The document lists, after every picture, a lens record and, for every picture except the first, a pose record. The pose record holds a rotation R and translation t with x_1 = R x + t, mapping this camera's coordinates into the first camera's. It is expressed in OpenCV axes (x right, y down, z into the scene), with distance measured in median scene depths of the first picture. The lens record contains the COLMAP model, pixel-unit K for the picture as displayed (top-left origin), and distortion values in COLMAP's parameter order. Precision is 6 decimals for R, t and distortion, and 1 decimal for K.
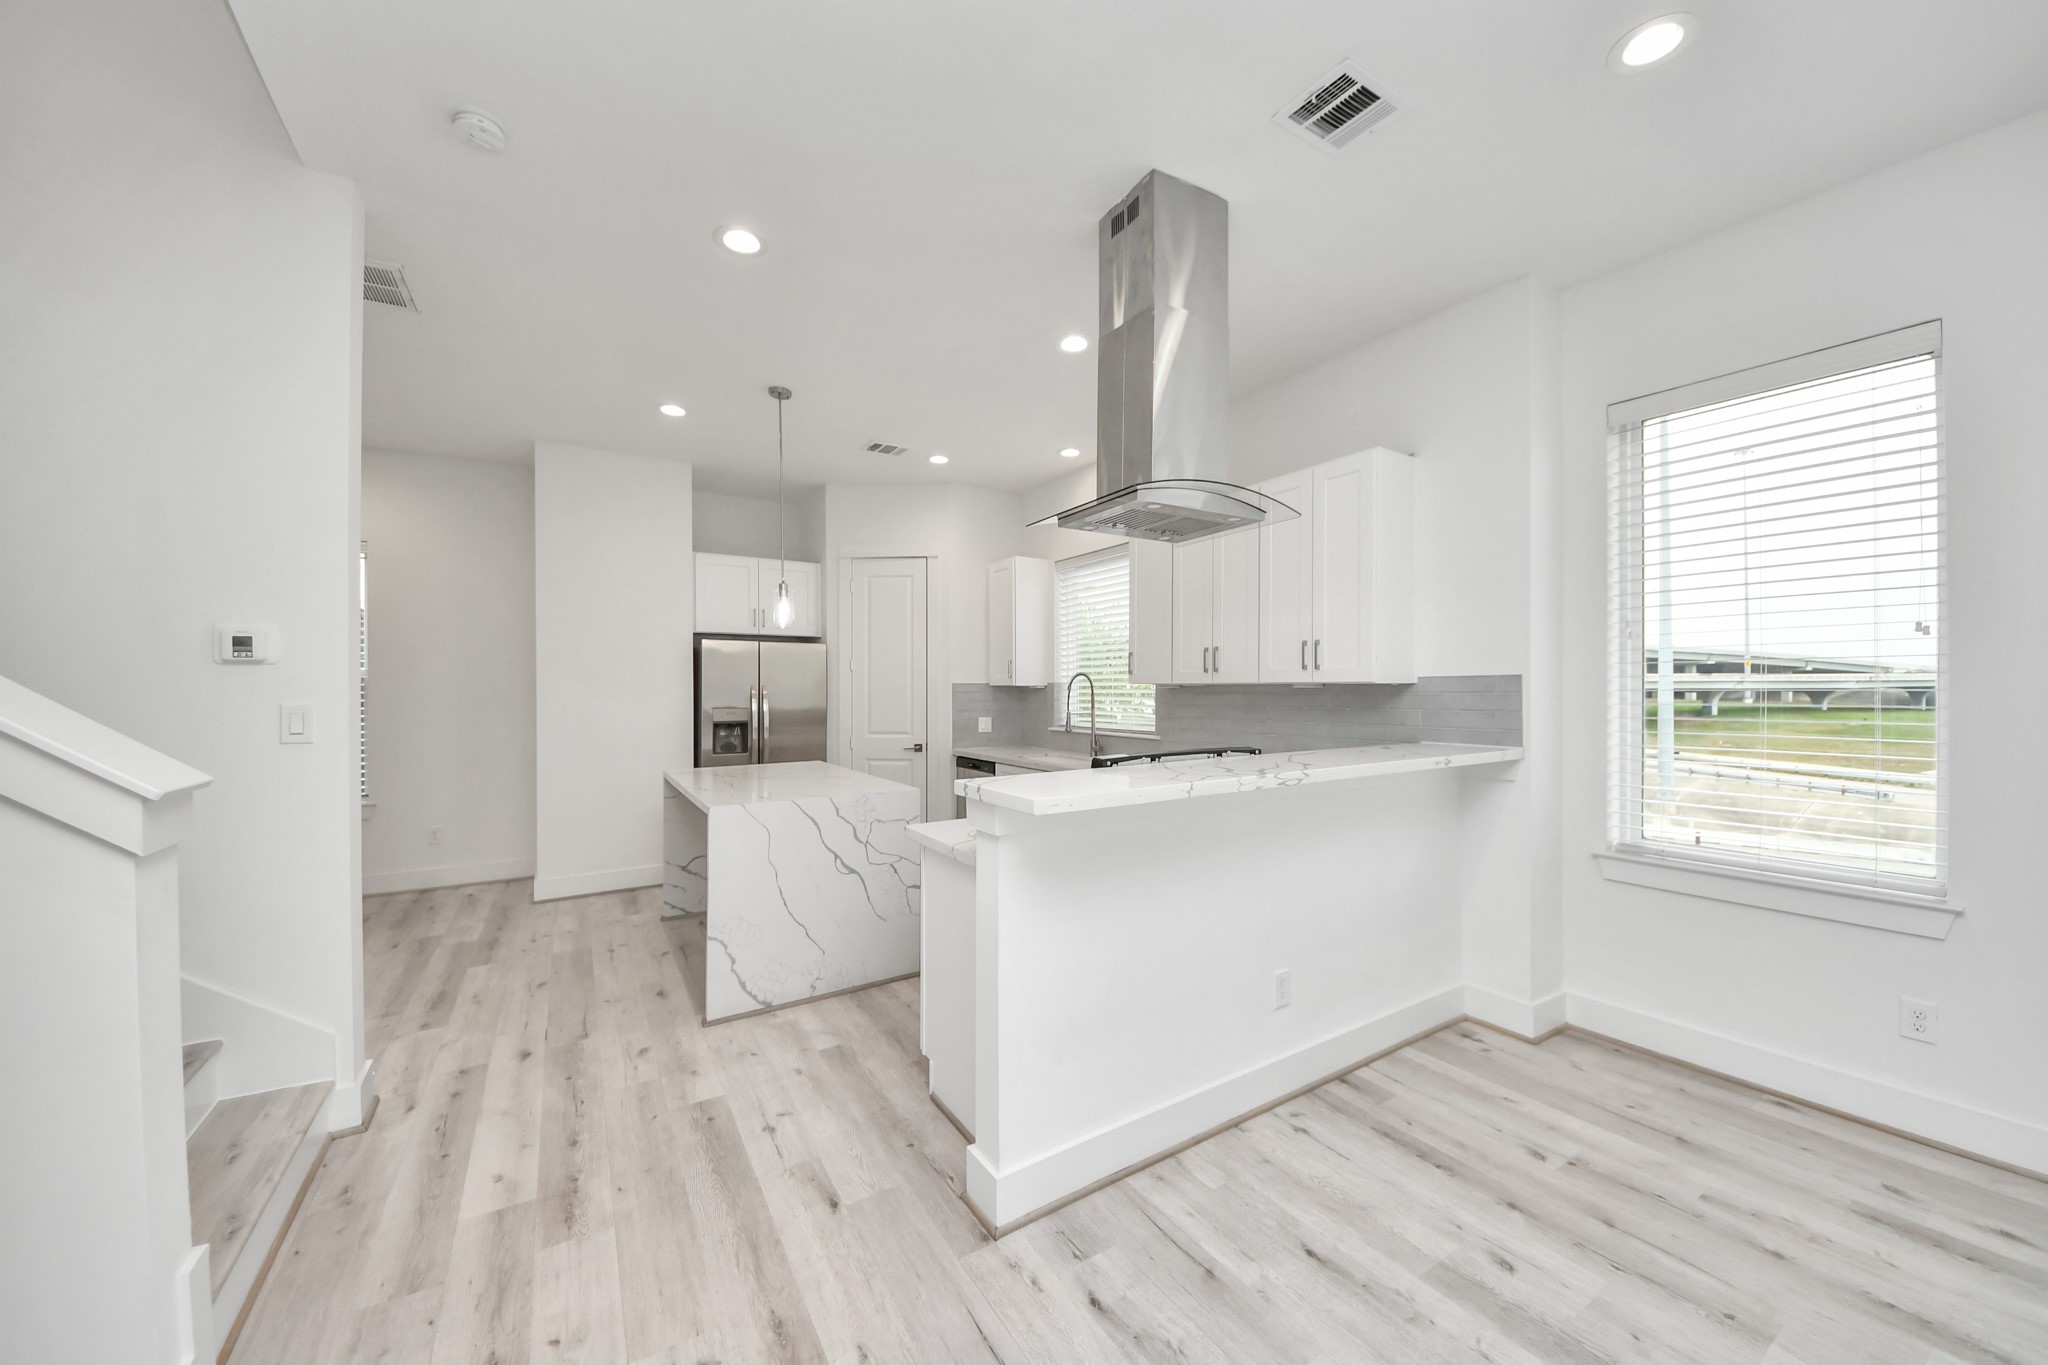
lens RADIAL K [[724.5, 0, 1017.9], [0, 724.5, 690.1], [0, 0, 1]] dist [0.038828, -0.025225]
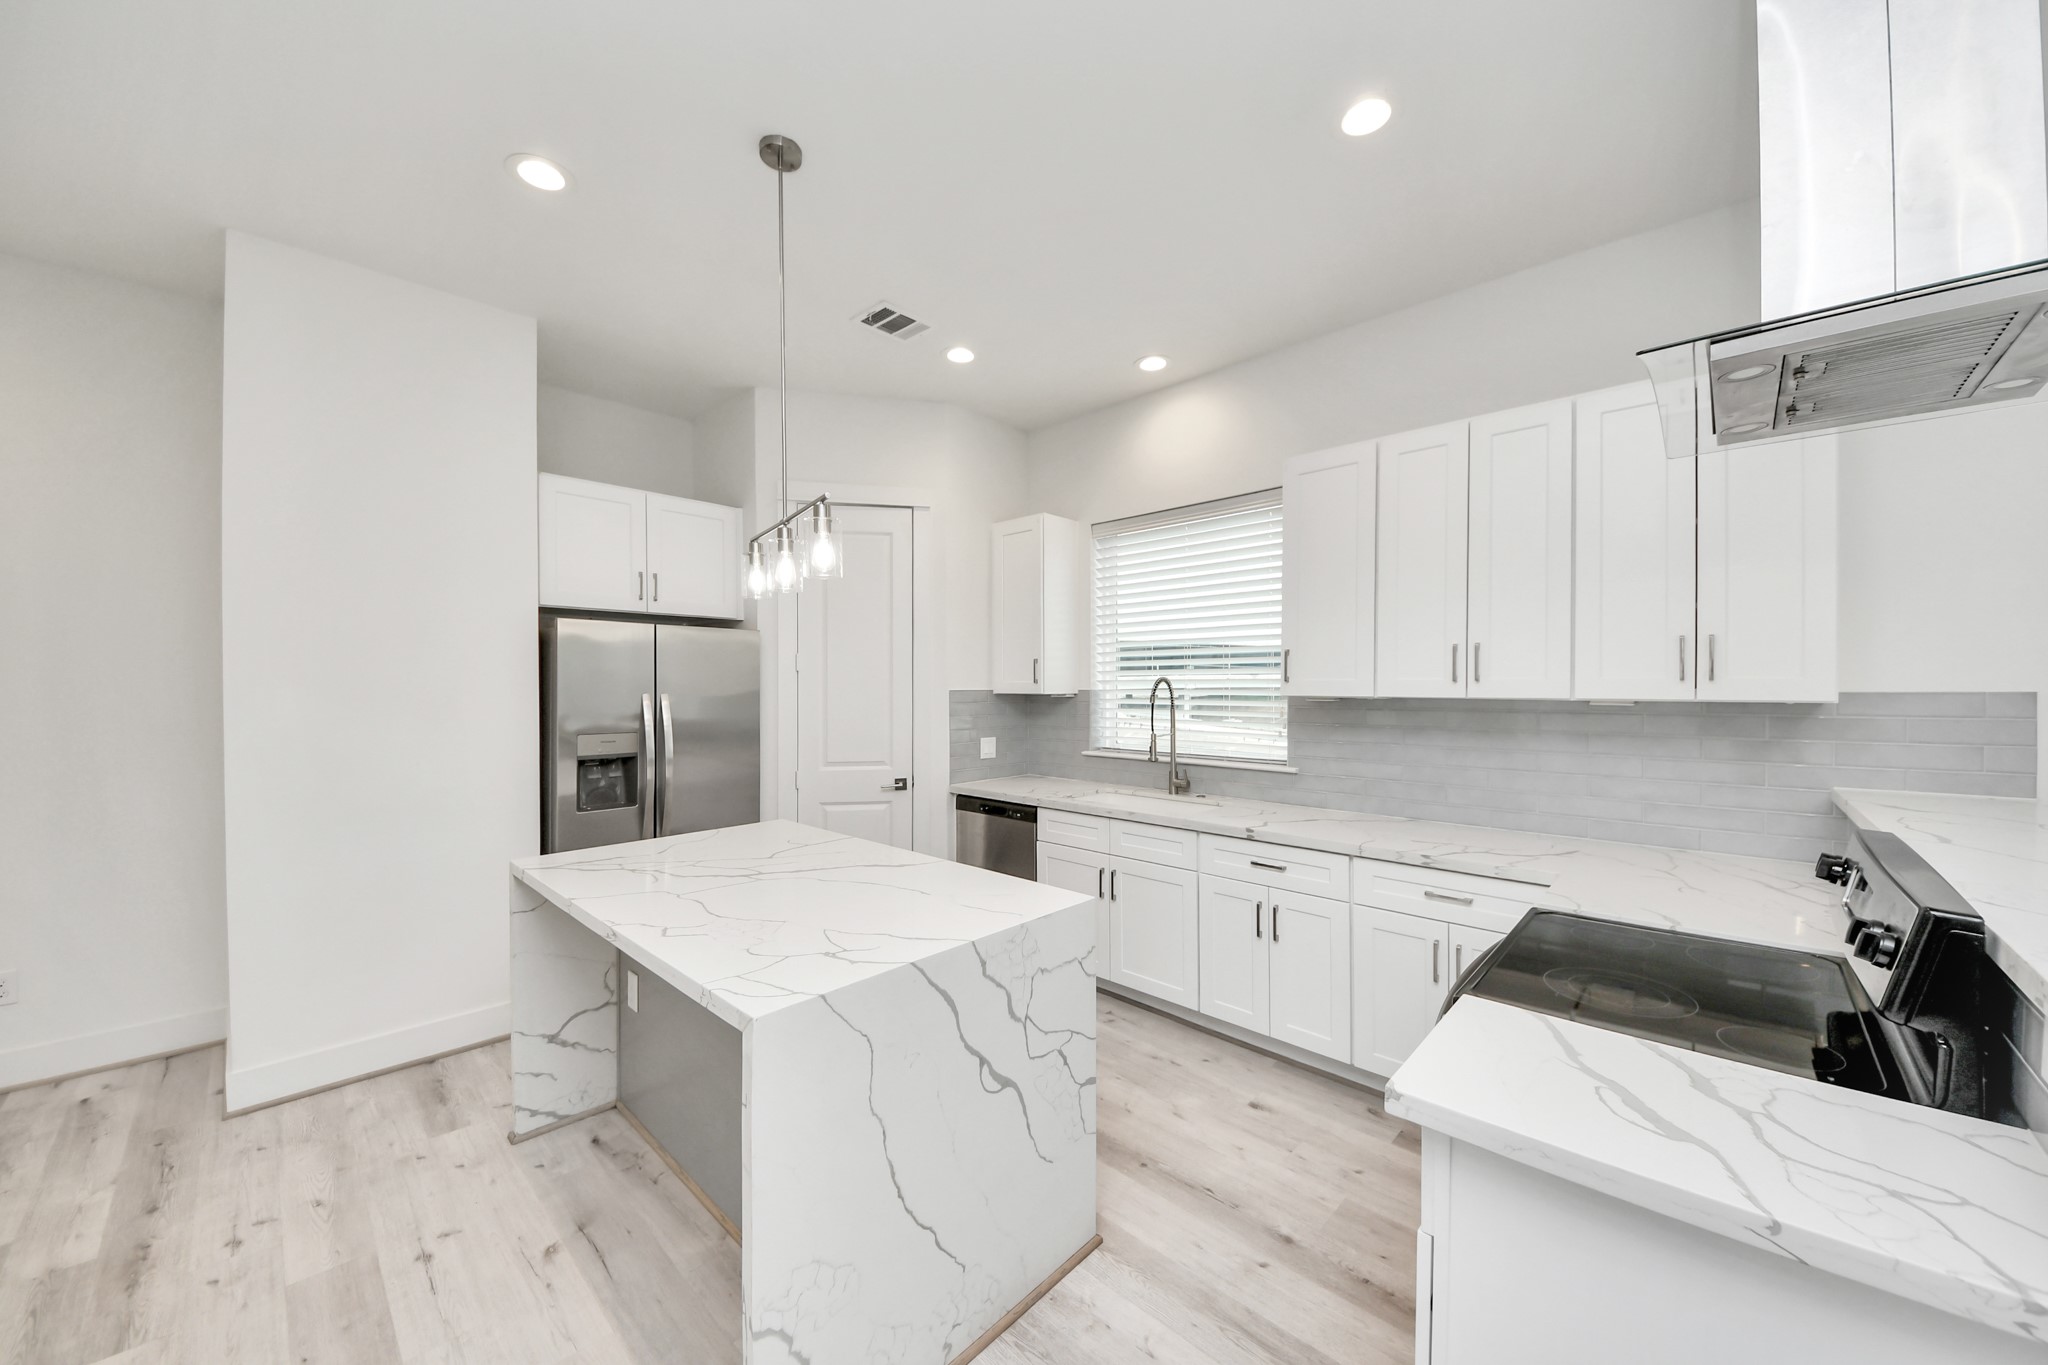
lens RADIAL K [[750.9, 0, 1024.0], [0, 750.9, 682.5], [0, 0, 1]] dist [0.020561, -0.013668]
pose [[0.970652, -0.000459, 0.240487, -0.236350], [0.000103, 0.999999, 0.001491, -0.022020], [-0.240487, -0.001422, 0.970651, 0.343942]]
